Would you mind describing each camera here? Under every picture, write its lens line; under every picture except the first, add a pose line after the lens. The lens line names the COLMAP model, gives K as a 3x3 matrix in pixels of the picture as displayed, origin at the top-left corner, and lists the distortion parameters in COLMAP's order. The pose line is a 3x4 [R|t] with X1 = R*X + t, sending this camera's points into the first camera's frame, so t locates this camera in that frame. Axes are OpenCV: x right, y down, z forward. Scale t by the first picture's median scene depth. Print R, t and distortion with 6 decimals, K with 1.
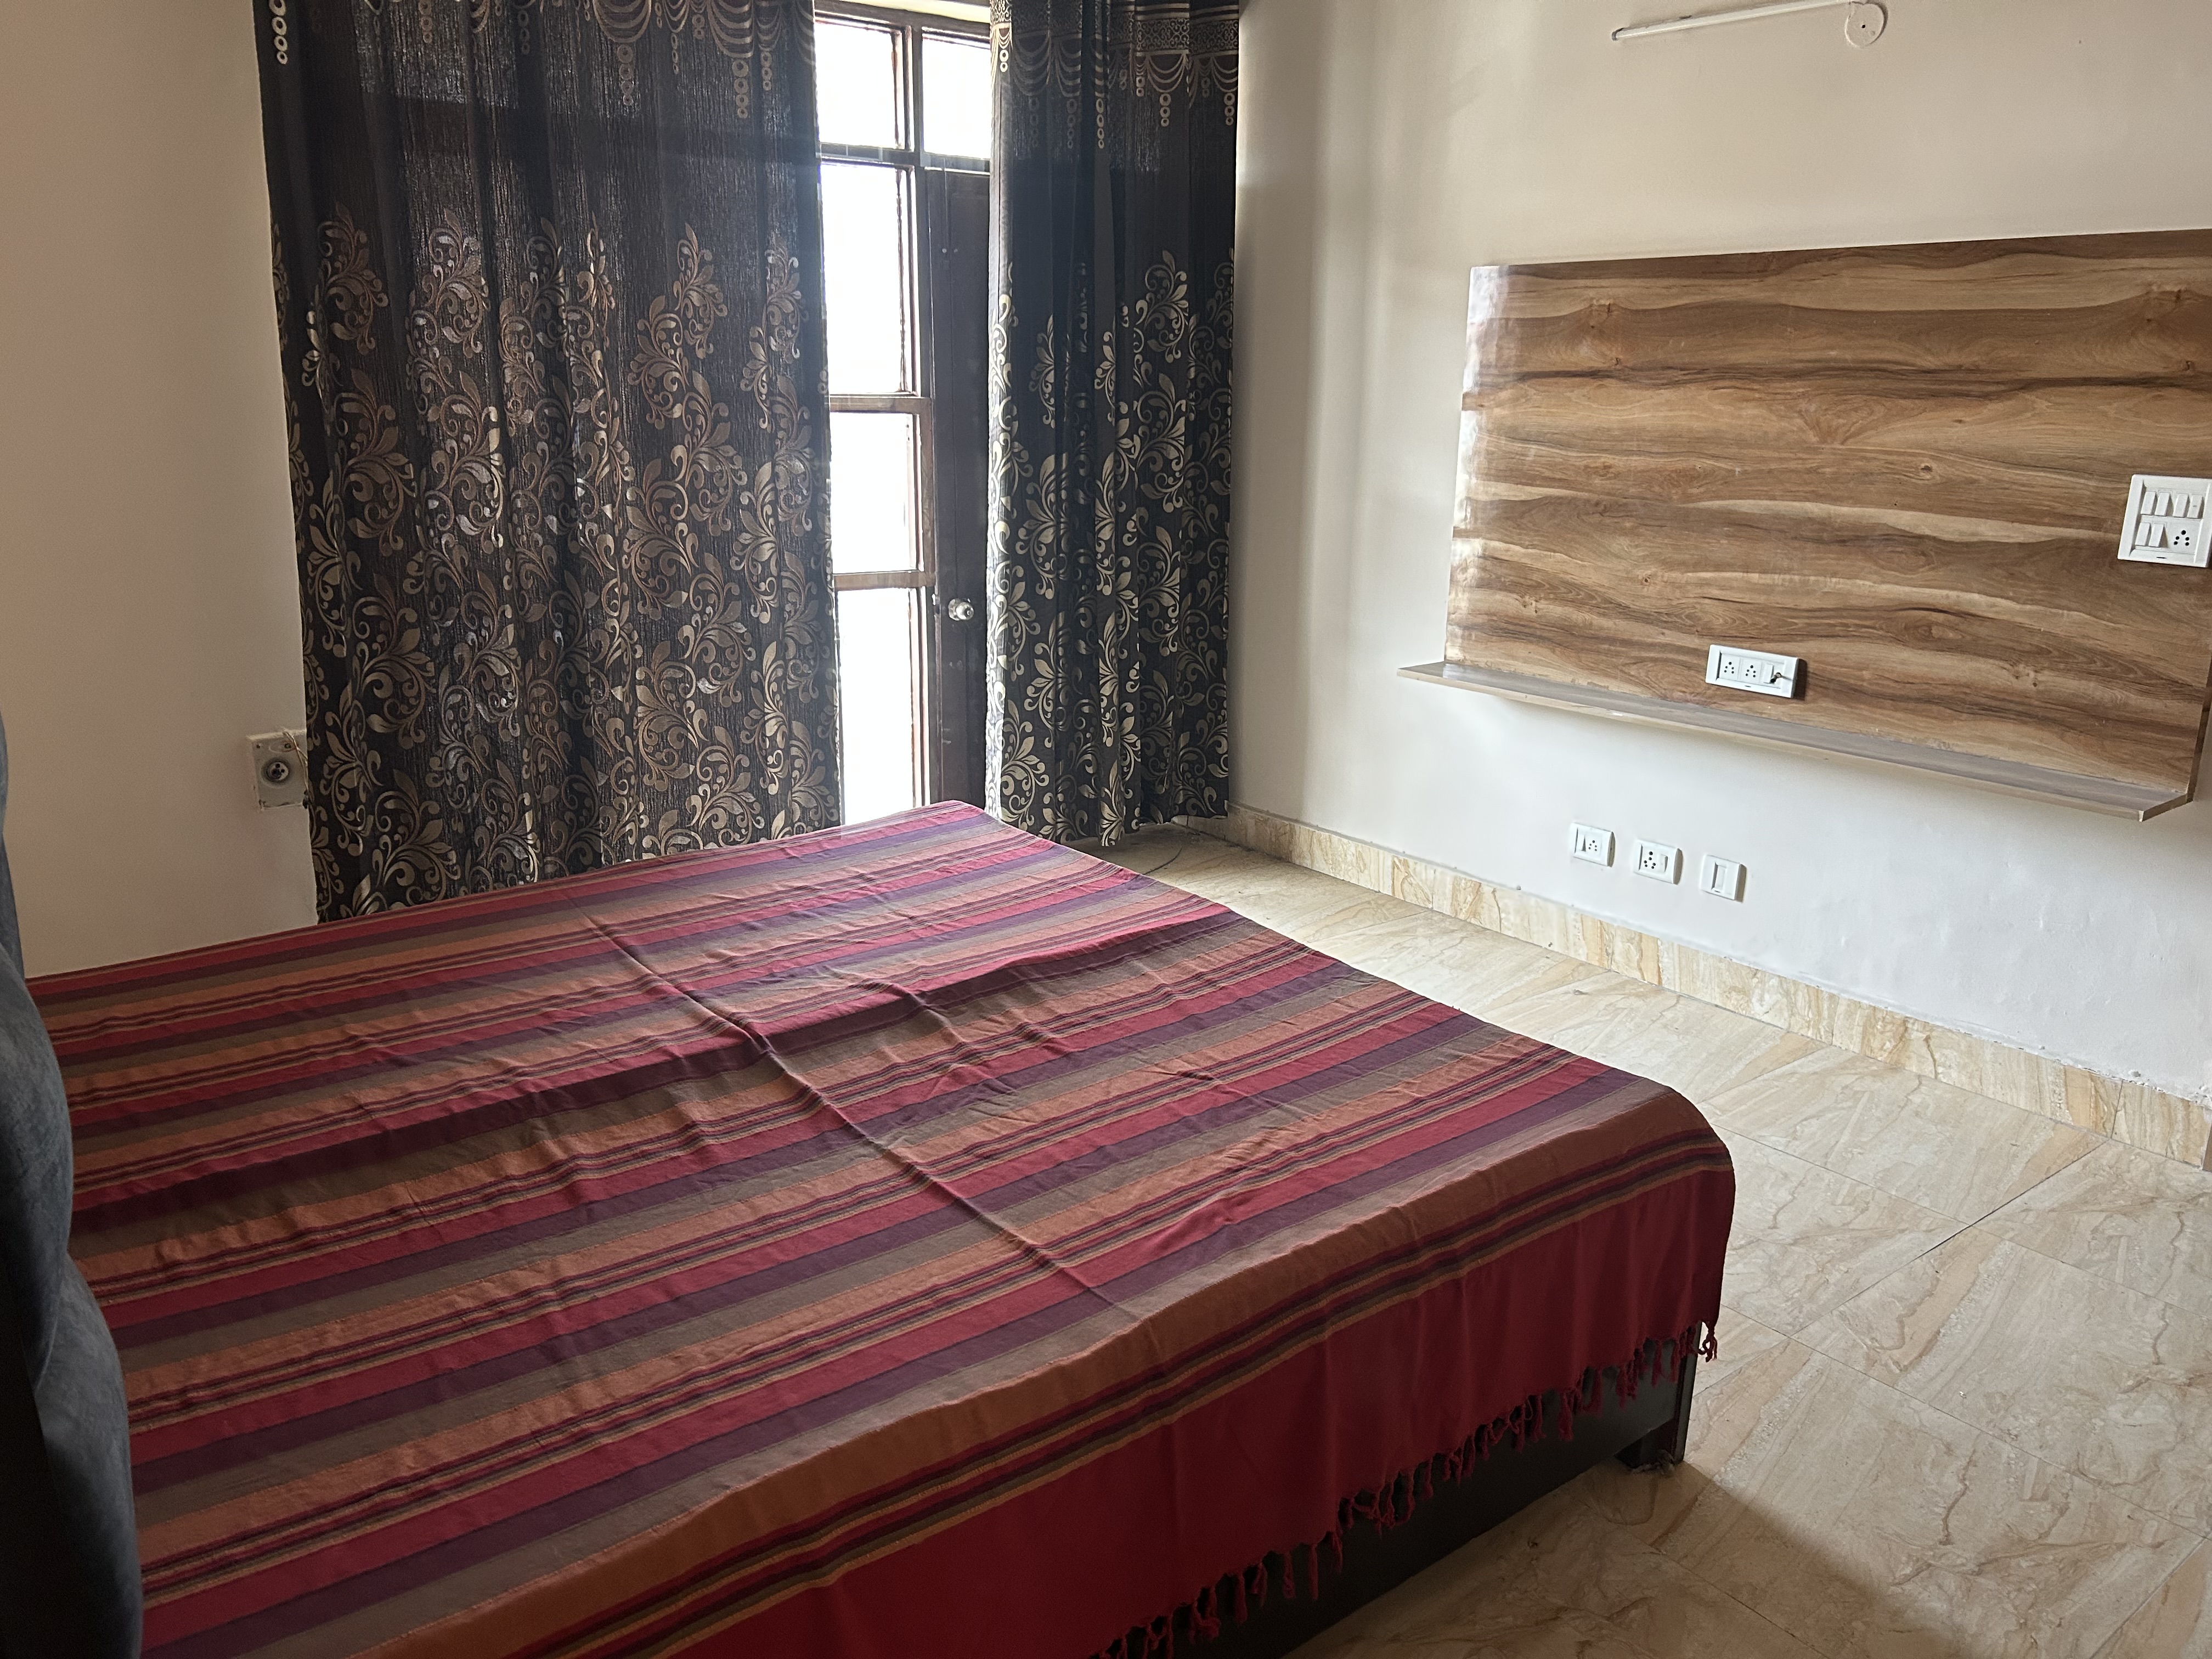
lens RADIAL K [[1661.0, 0, 1109.9], [0, 1661.0, 838.4], [0, 0, 1]] dist [0.014280, -0.016373]
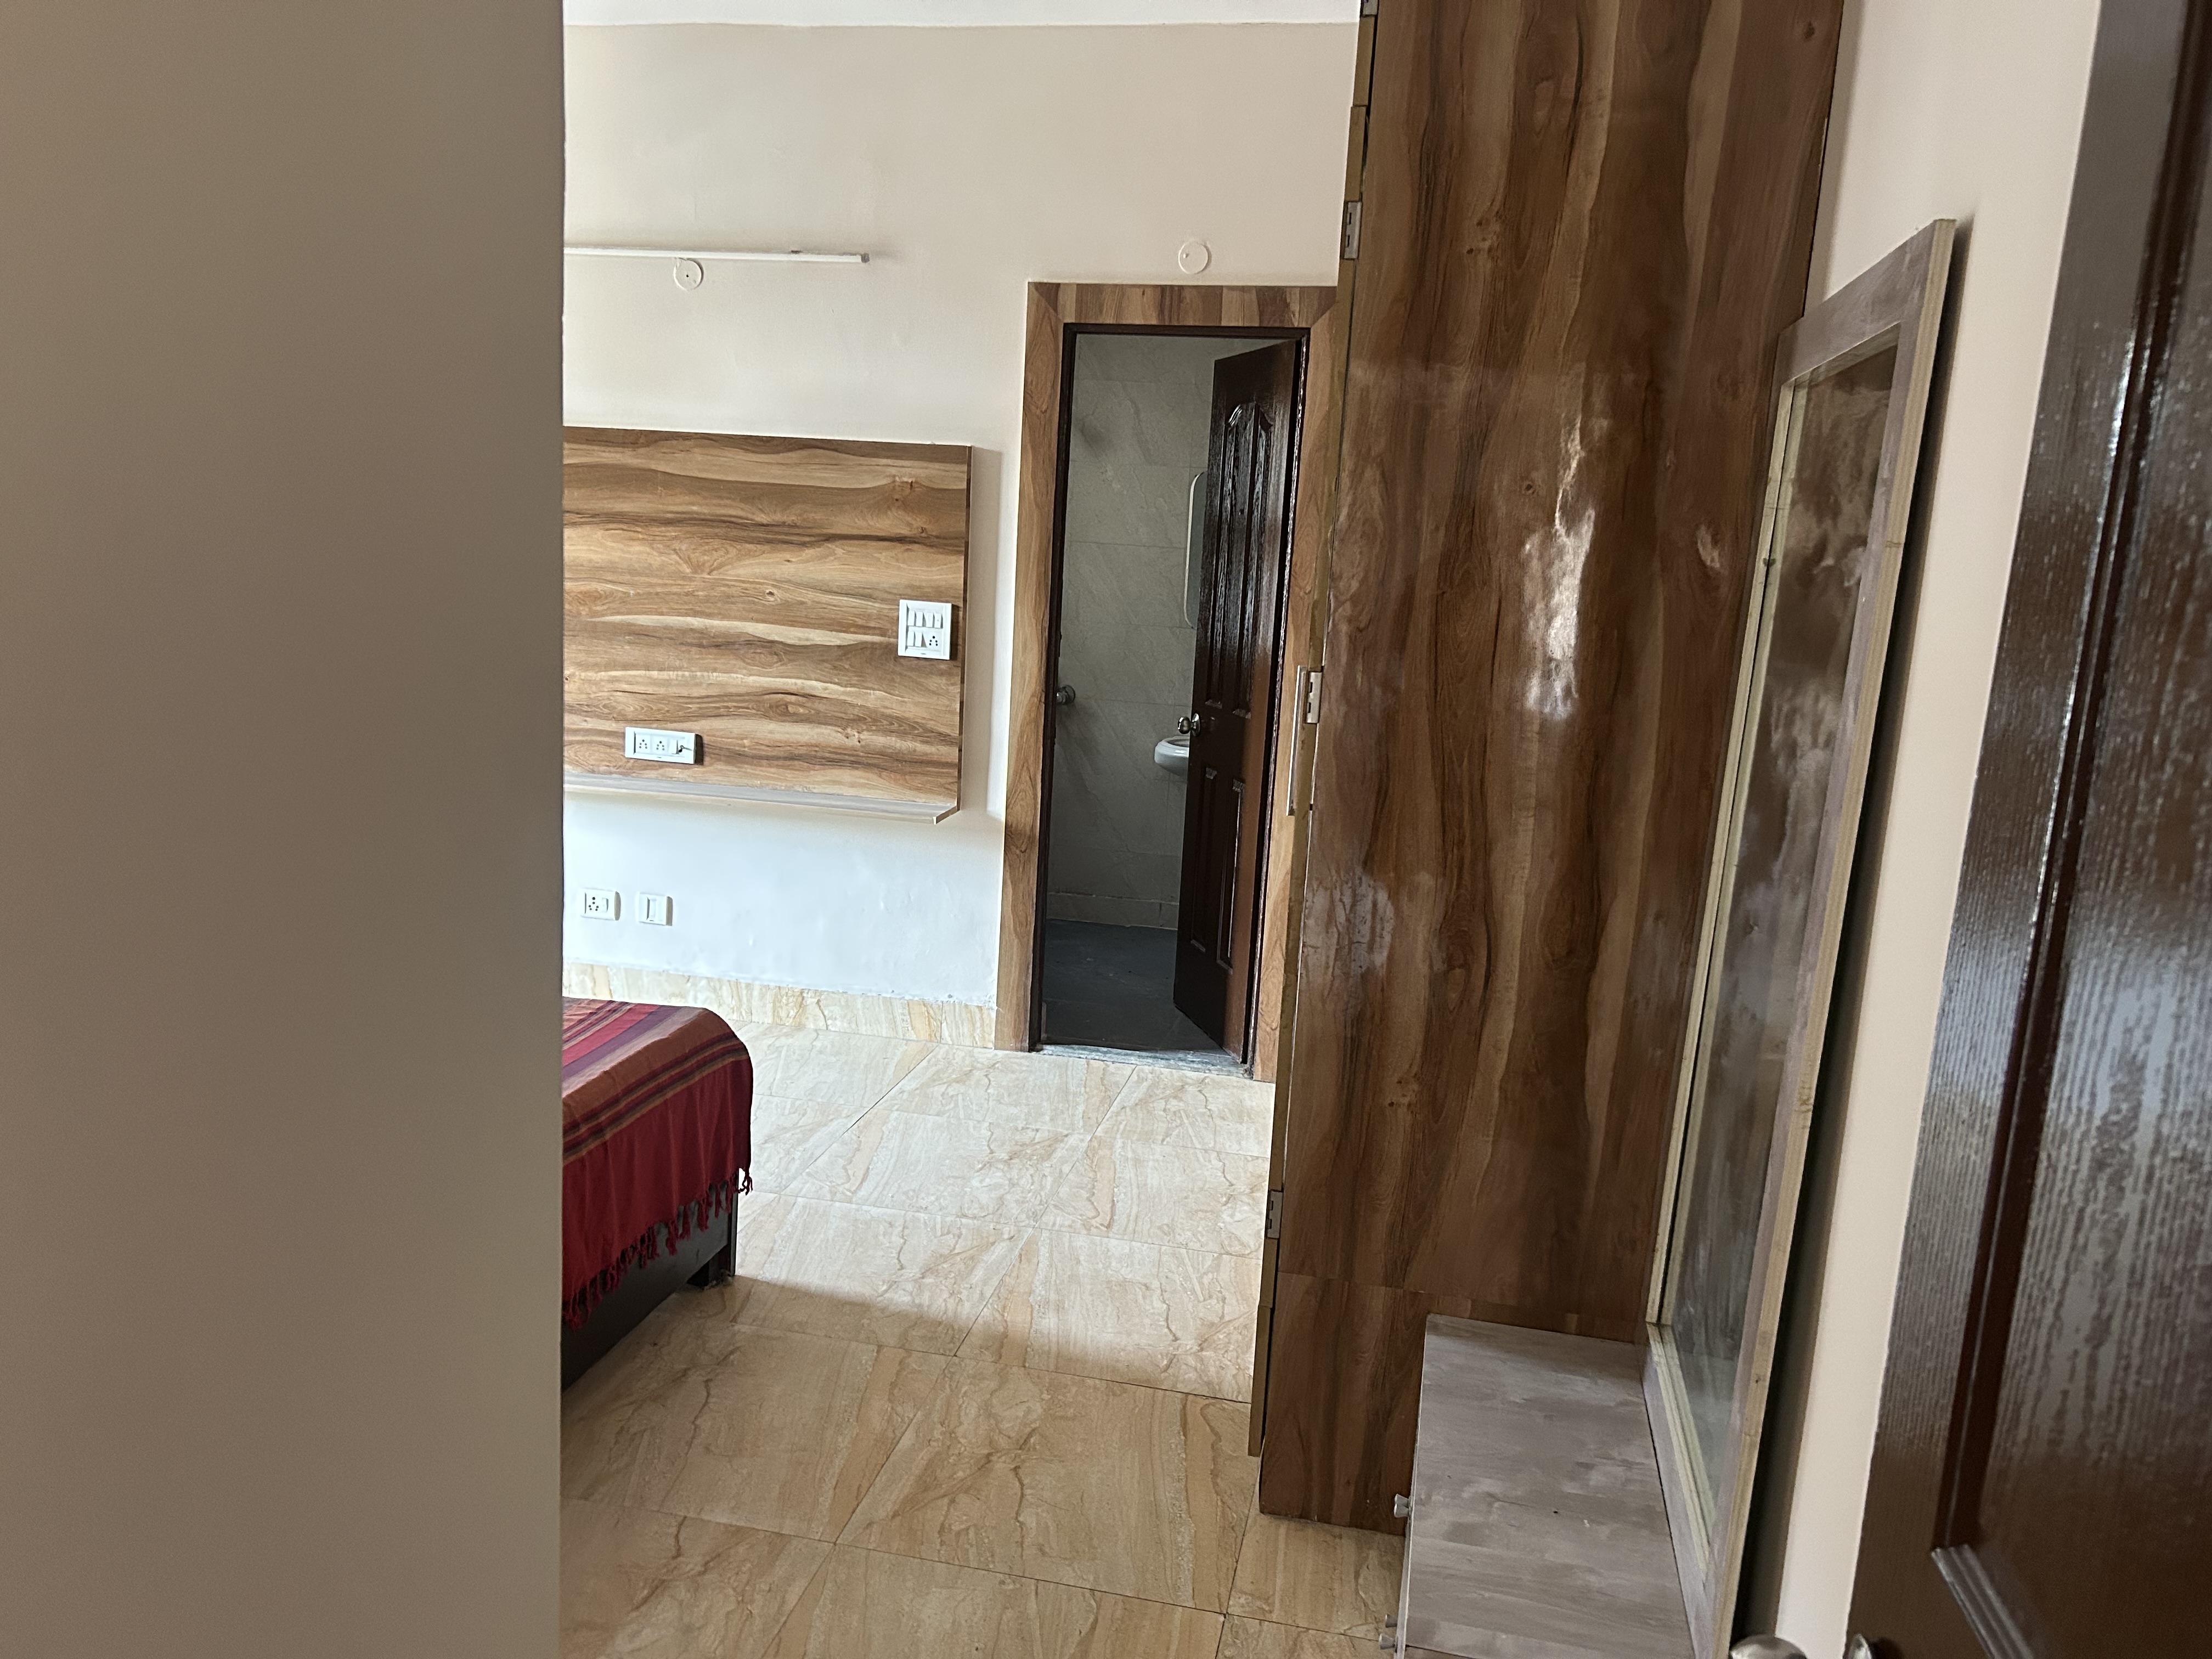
lens RADIAL K [[1661.0, 0, 1109.9], [0, 1661.0, 838.4], [0, 0, 1]] dist [0.014280, -0.016373]
pose [[0.765349, -0.080615, 0.638546, -0.200510], [0.124755, 0.991890, -0.024305, 0.051586], [-0.631408, 0.098264, 0.769200, -0.234974]]
